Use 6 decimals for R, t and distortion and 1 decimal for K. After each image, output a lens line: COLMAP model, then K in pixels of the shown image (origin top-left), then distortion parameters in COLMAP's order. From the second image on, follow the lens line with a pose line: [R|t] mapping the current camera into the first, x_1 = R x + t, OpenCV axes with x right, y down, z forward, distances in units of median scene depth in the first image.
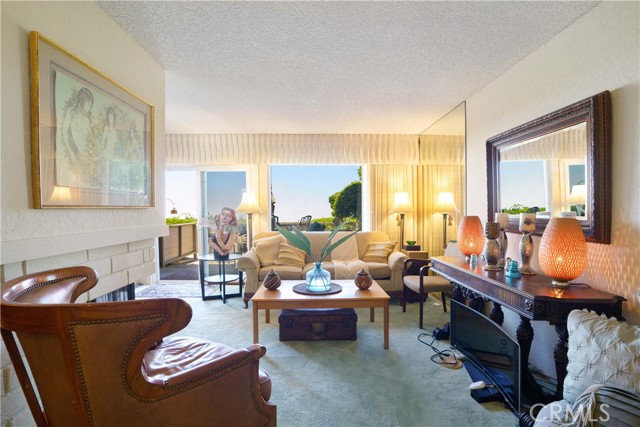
lens RADIAL K [[299.6, 0, 318.9], [0, 299.6, 221.2], [0, 0, 1]] dist [-0.013692, 0.000688]
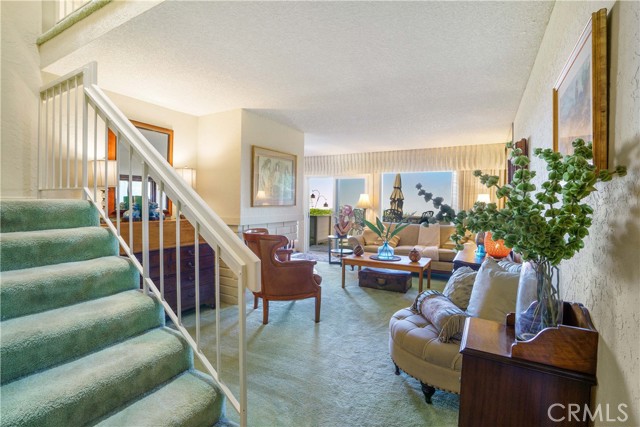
lens RADIAL K [[296.4, 0, 320.0], [0, 296.4, 213.5], [0, 0, 1]] dist [-0.000639, 0.000012]
pose [[0.866005, 0.034324, -0.498856, 0.423016], [-0.035494, 0.999344, 0.007142, -0.008243], [0.498774, 0.011521, 0.866656, -0.468301]]
